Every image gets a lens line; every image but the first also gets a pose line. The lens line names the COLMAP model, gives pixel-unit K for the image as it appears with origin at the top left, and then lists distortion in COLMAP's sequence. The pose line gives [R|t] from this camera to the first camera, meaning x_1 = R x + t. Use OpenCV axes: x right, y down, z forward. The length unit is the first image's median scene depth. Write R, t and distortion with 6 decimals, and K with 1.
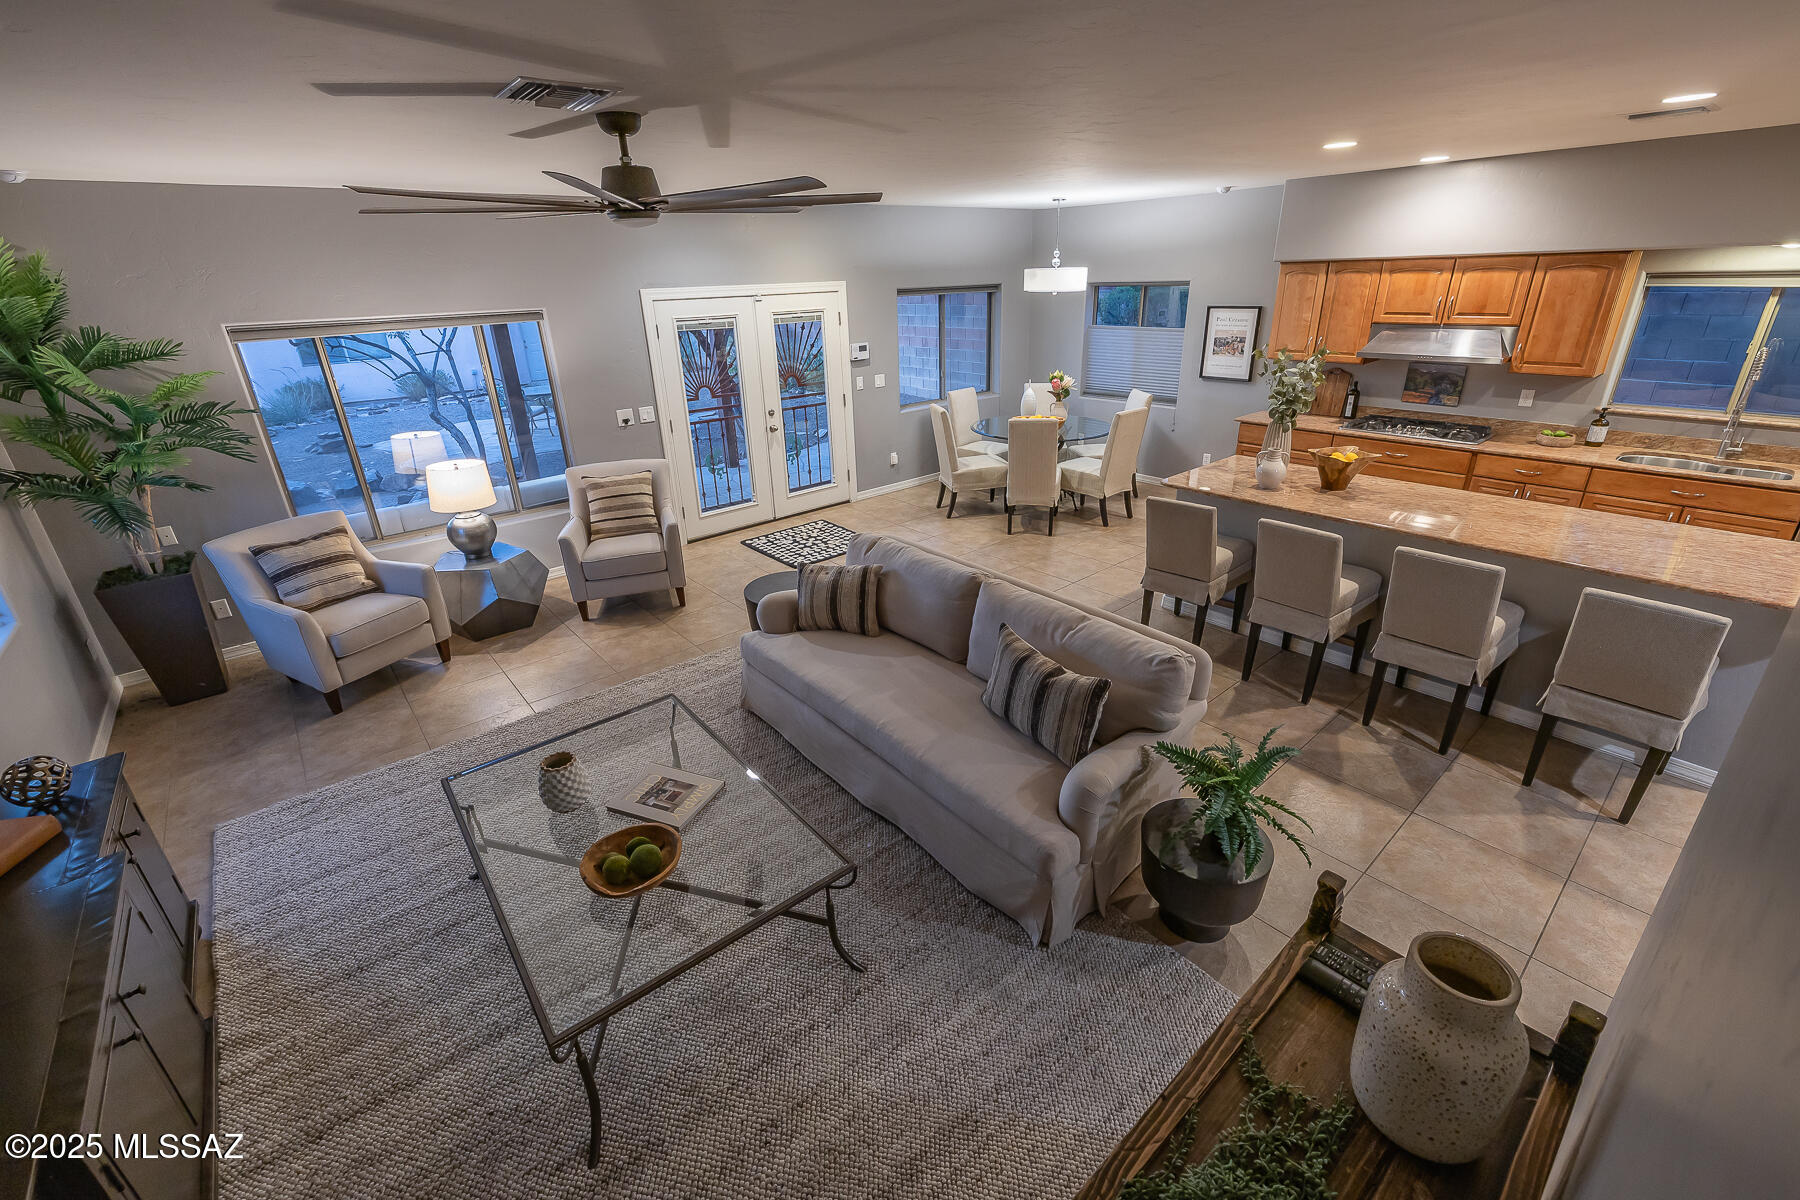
lens RADIAL K [[750.3, 0, 899.3], [0, 750.3, 591.3], [0, 0, 1]] dist [0.000248, 0.000103]
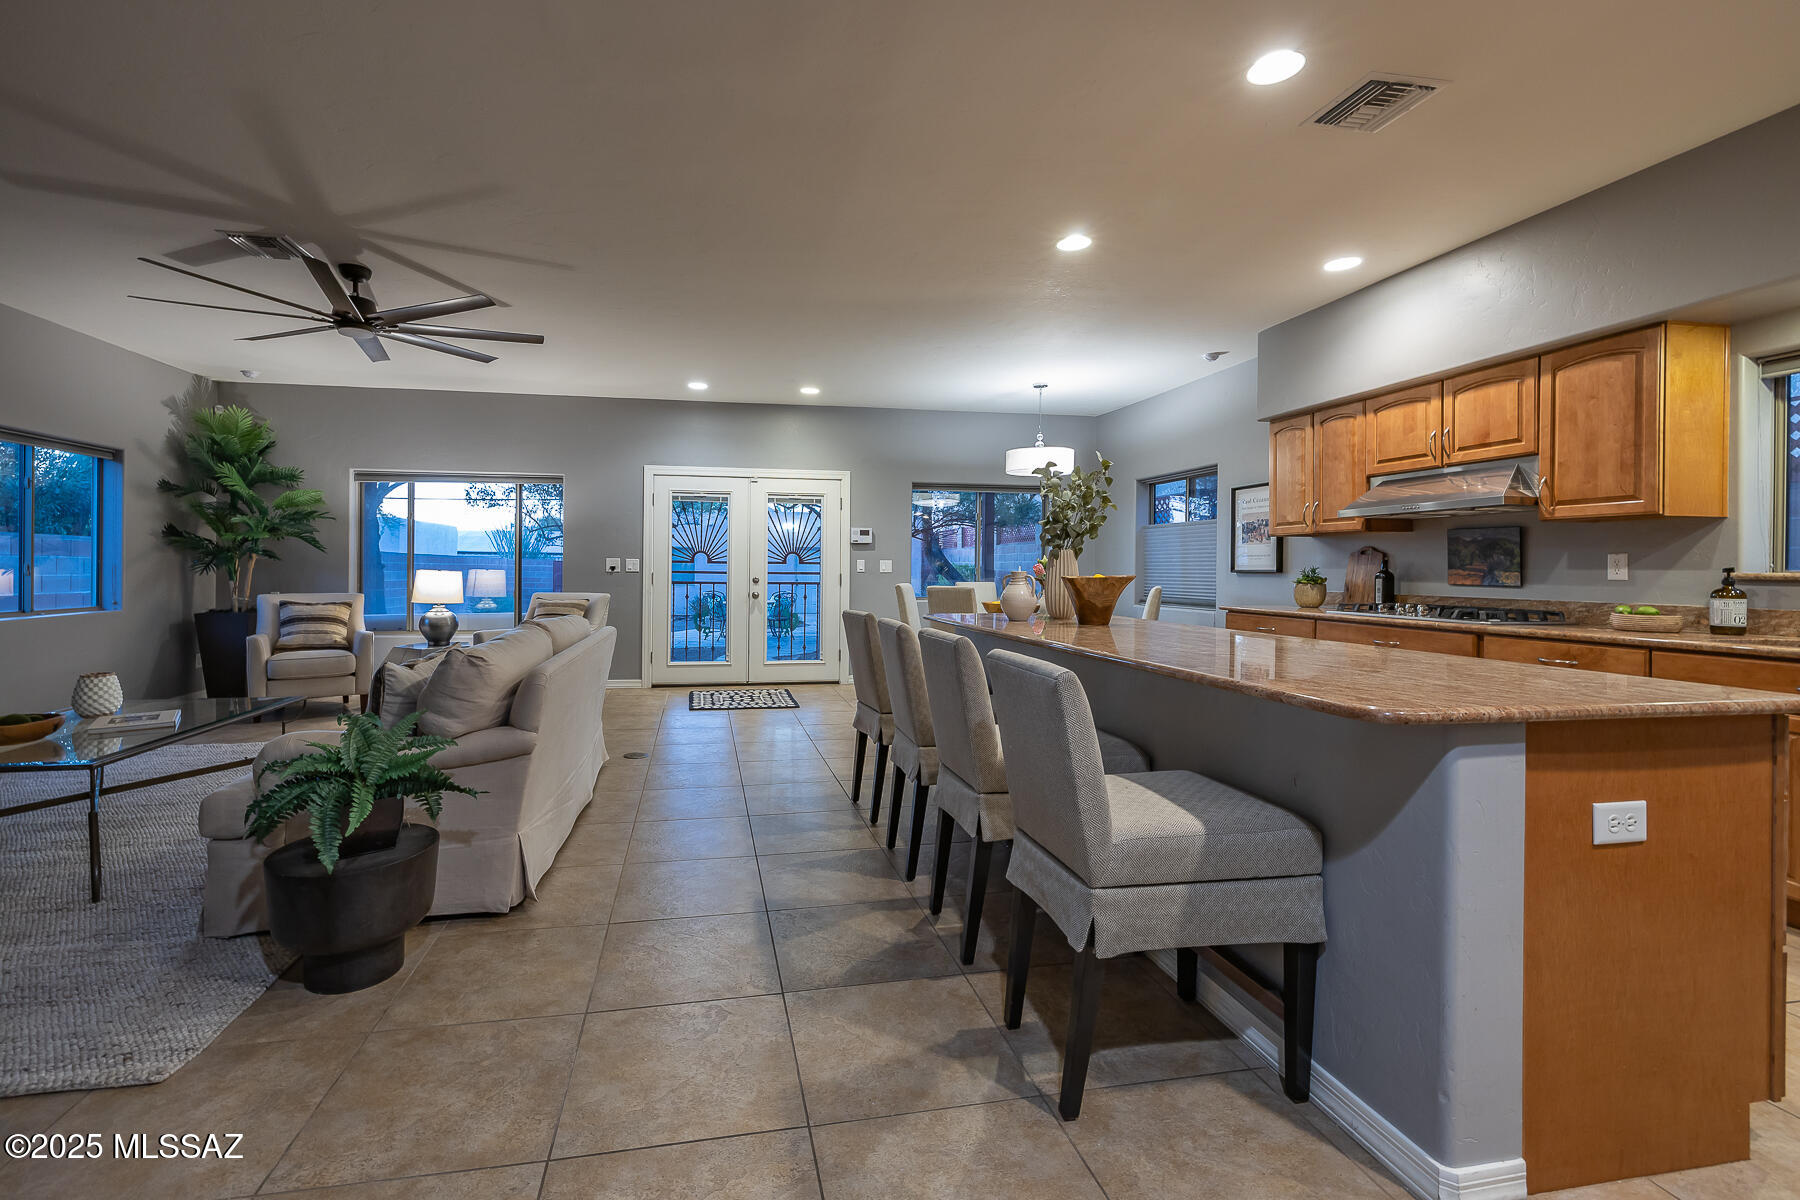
lens RADIAL K [[796.9, 0, 901.2], [0, 796.9, 594.3], [0, 0, 1]] dist [-0.000741, -0.000129]
pose [[0.865747, 0.040547, -0.498836, 0.646355], [-0.224884, 0.921942, -0.315357, 0.101264], [0.447111, 0.385200, 0.807287, 0.213936]]
